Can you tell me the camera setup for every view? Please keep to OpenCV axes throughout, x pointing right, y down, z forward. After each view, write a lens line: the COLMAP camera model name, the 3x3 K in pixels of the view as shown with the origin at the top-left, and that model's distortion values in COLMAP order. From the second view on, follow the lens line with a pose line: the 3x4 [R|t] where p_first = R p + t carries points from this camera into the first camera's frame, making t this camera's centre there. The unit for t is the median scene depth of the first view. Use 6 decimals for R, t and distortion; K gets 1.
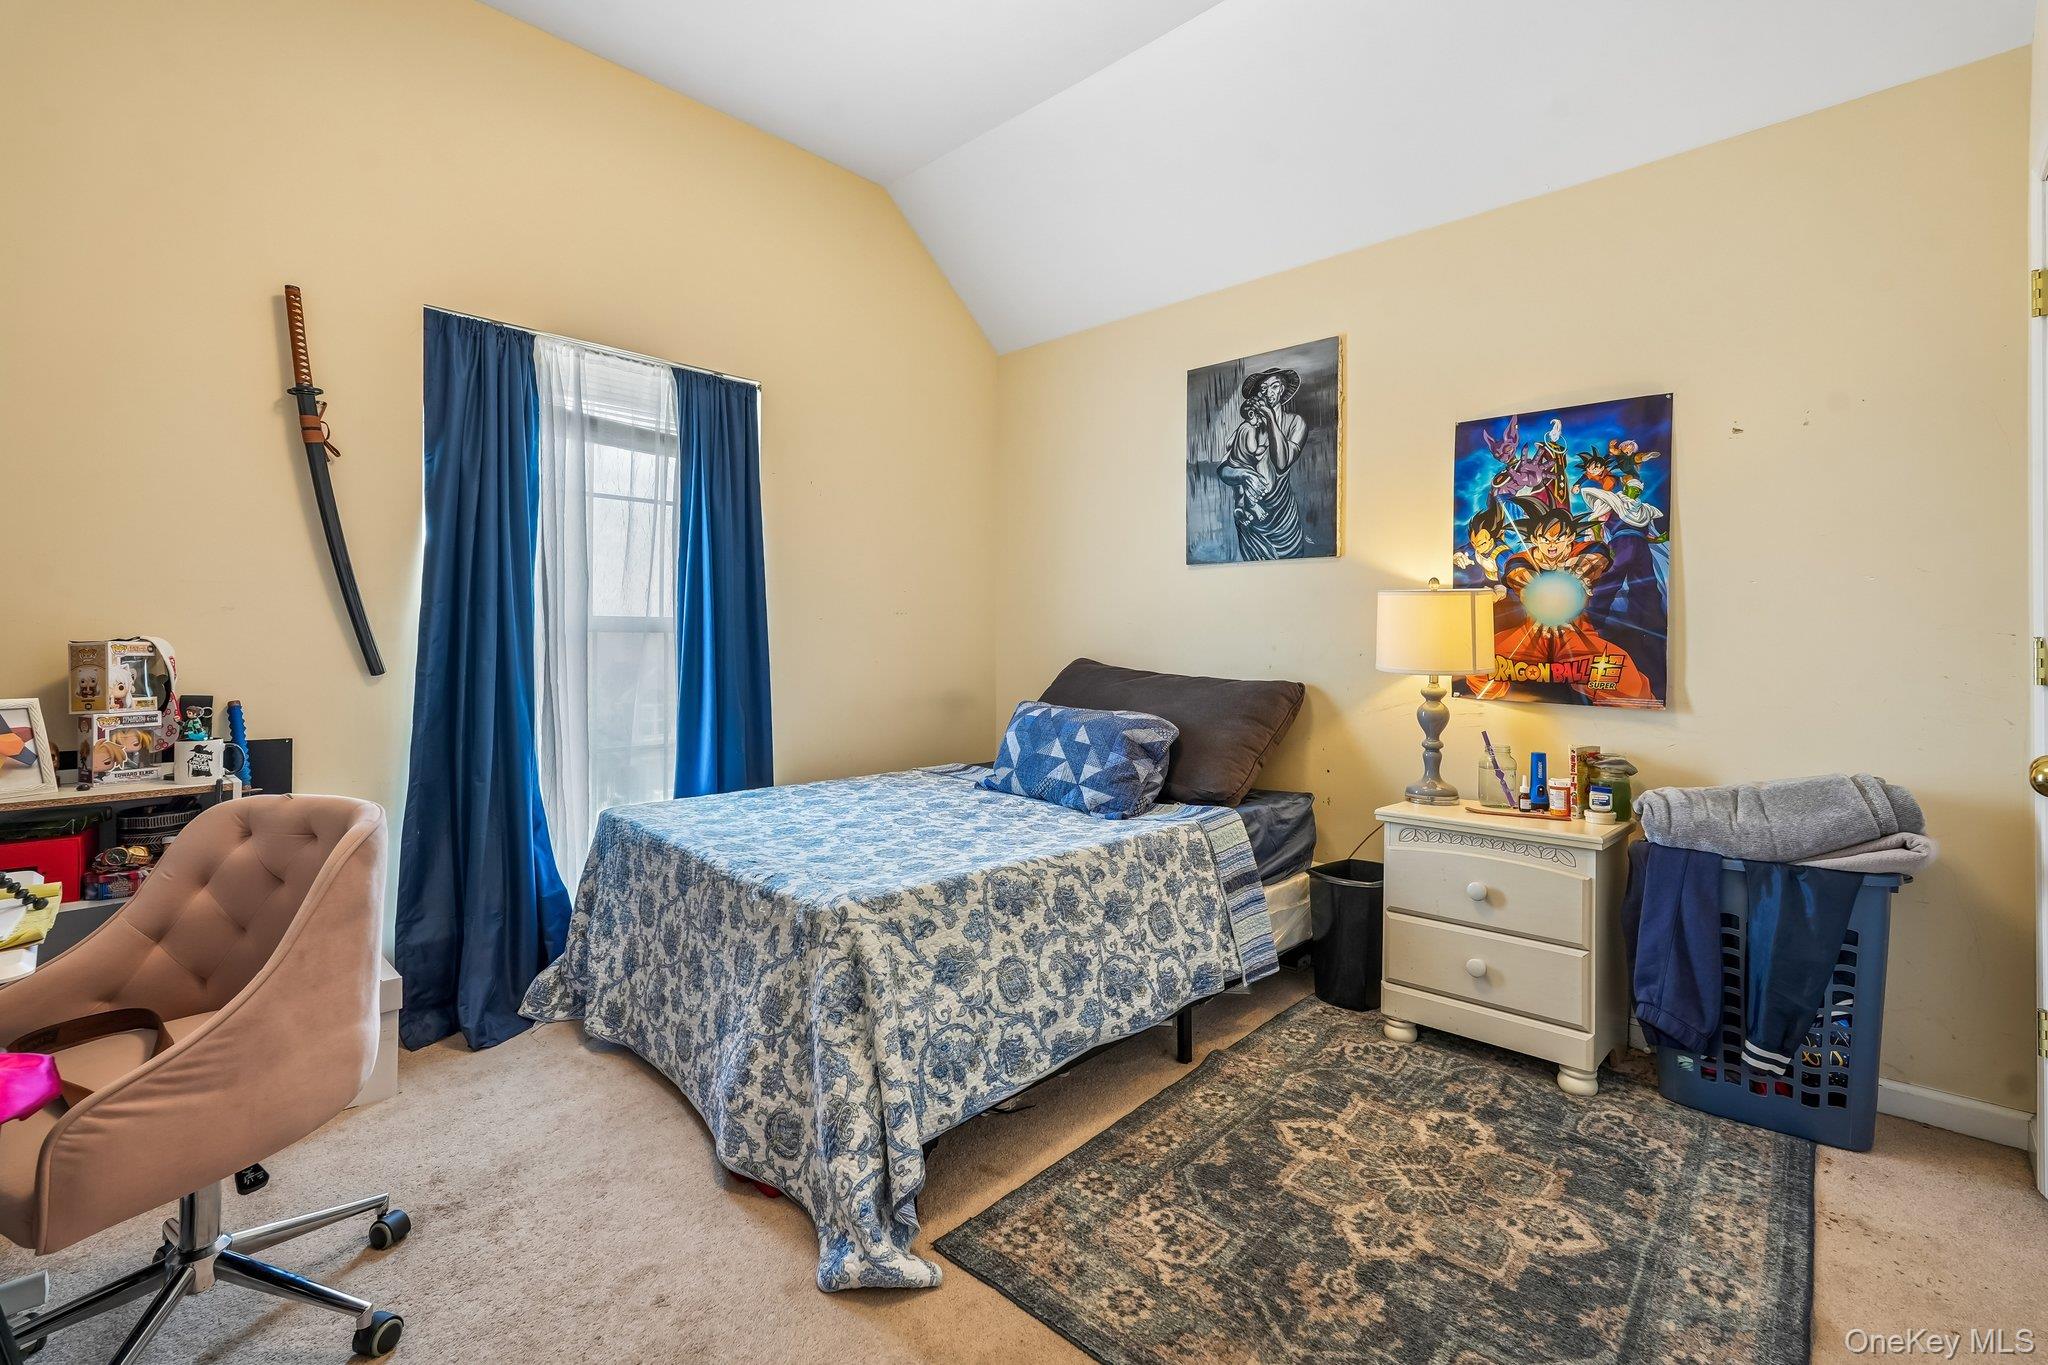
lens RADIAL K [[905.4, 0, 1024.0], [0, 905.4, 682.5], [0, 0, 1]] dist [0.001468, 0.000040]
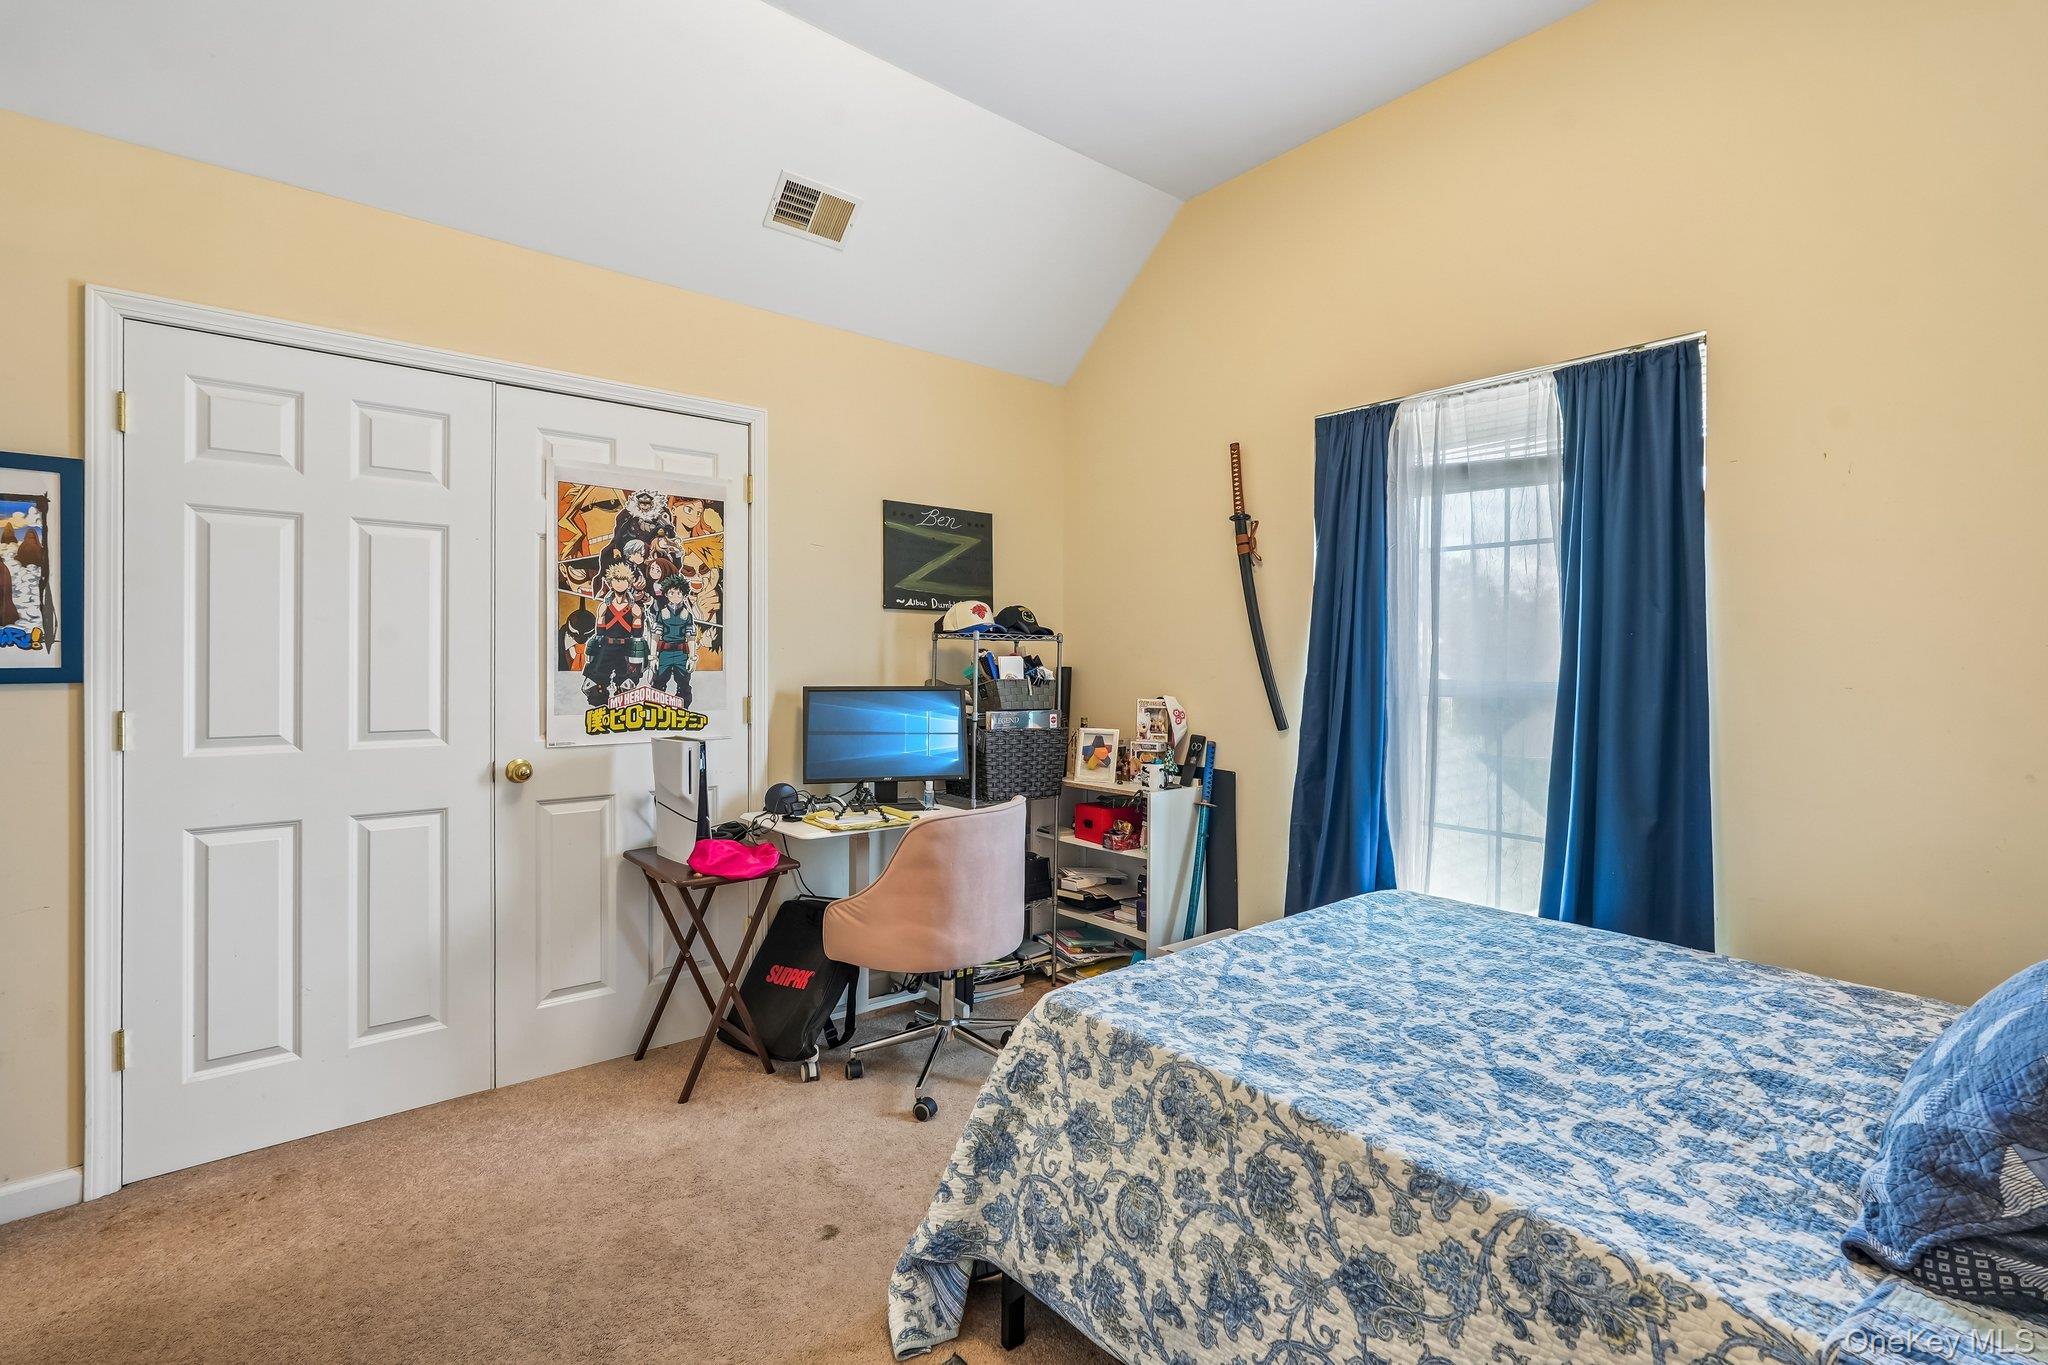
lens RADIAL K [[921.9, 0, 974.8], [0, 921.9, 679.8], [0, 0, 1]] dist [-0.013940, 0.000157]
pose [[-0.128922, 0.016996, -0.991509, 0.654139], [-0.053649, 0.998269, 0.024088, -0.095944], [0.990202, 0.056299, -0.127787, 0.844764]]
